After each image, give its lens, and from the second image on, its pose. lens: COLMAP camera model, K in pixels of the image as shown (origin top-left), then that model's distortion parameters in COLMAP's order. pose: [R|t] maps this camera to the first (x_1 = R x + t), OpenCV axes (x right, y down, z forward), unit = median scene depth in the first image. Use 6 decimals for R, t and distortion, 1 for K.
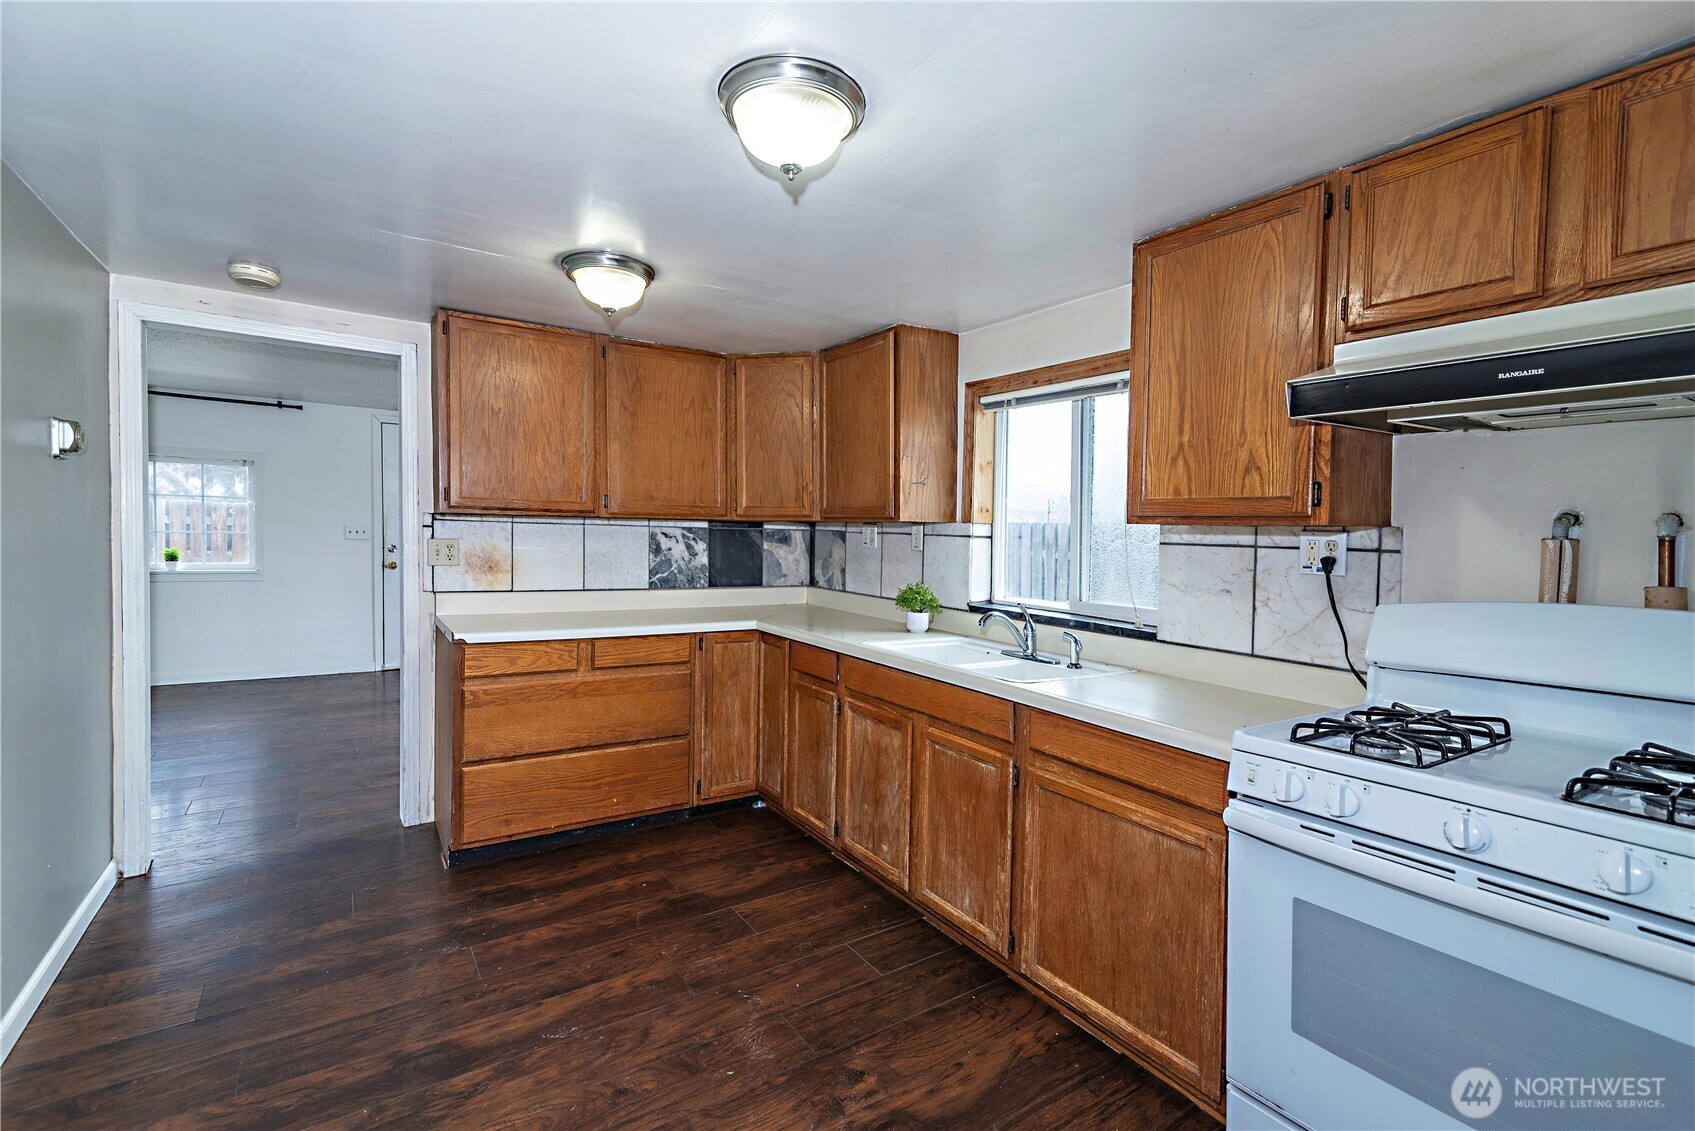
lens RADIAL K [[768.8, 0, 849.8], [0, 768.8, 563.1], [0, 0, 1]] dist [0.018251, -0.000205]
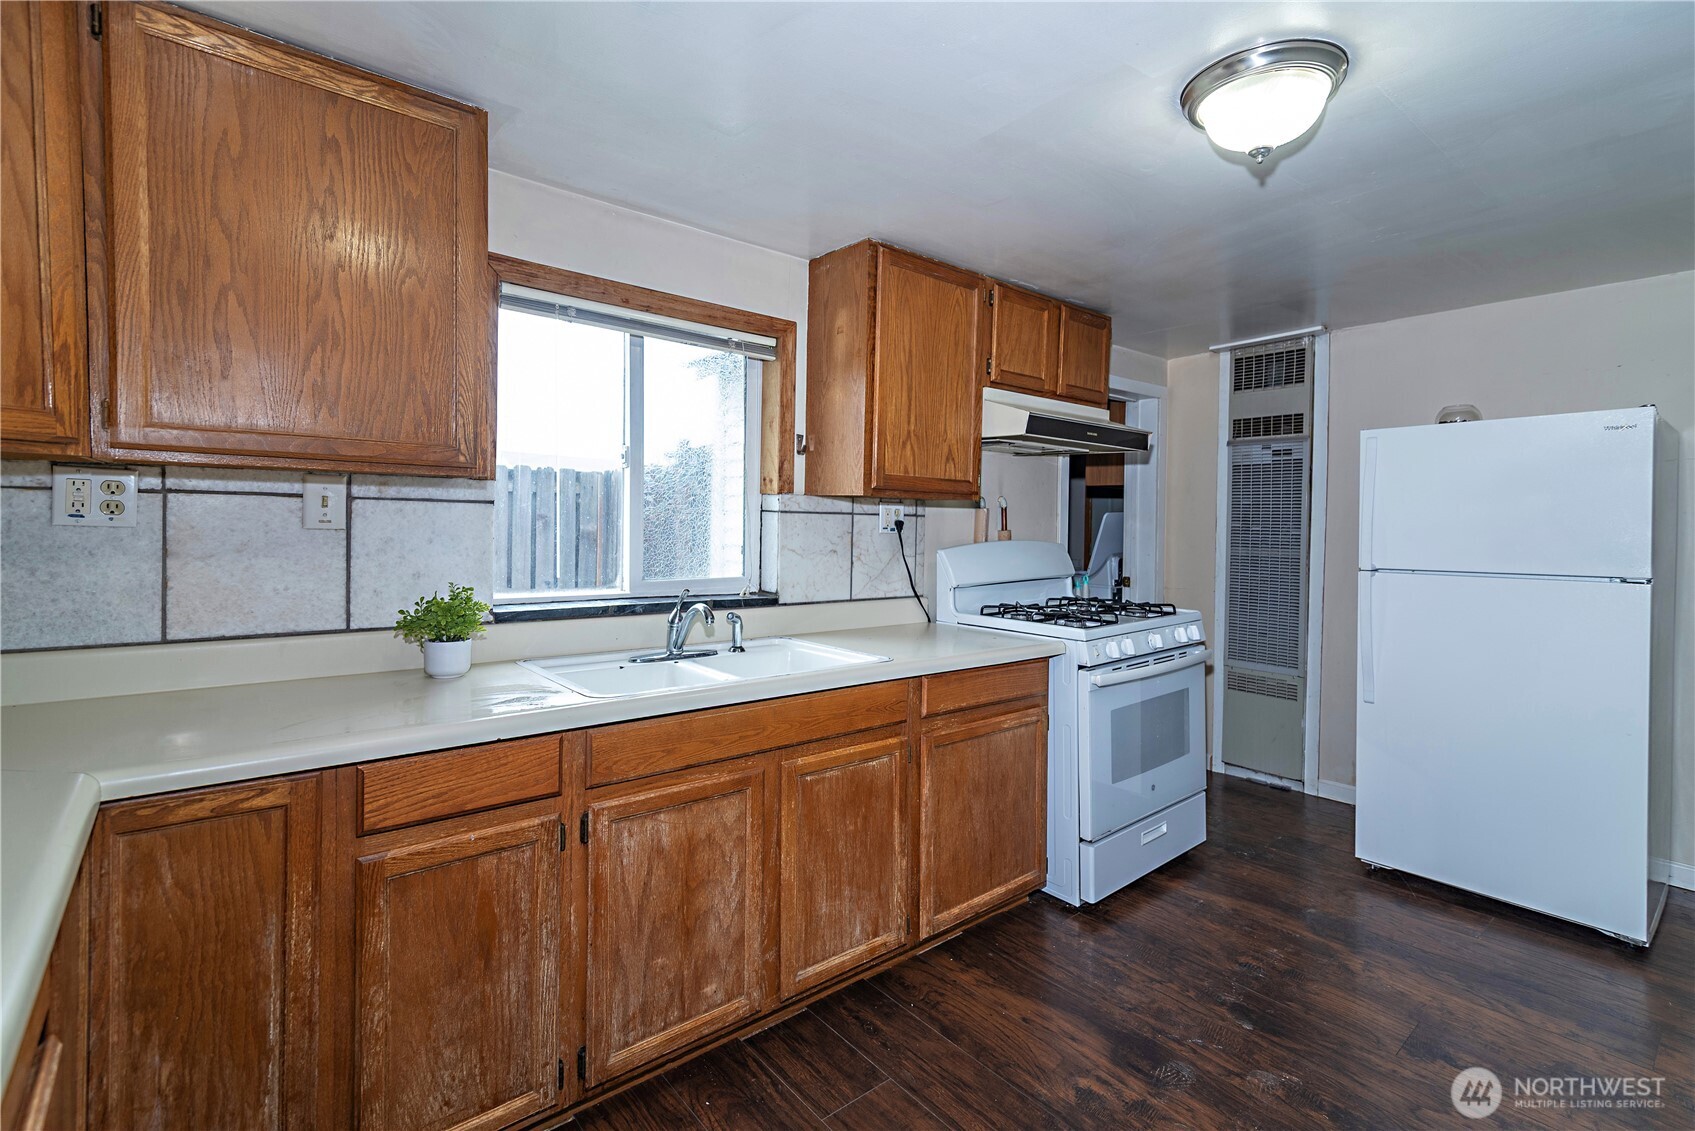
lens RADIAL K [[768.8, 0, 848.5], [0, 768.8, 526.0], [0, 0, 1]] dist [0.018251, -0.000205]
pose [[-0.104869, -0.038029, 0.993759, -0.716895], [0.017802, 0.999037, 0.040110, -0.051446], [-0.994327, 0.021897, -0.104091, 1.132775]]
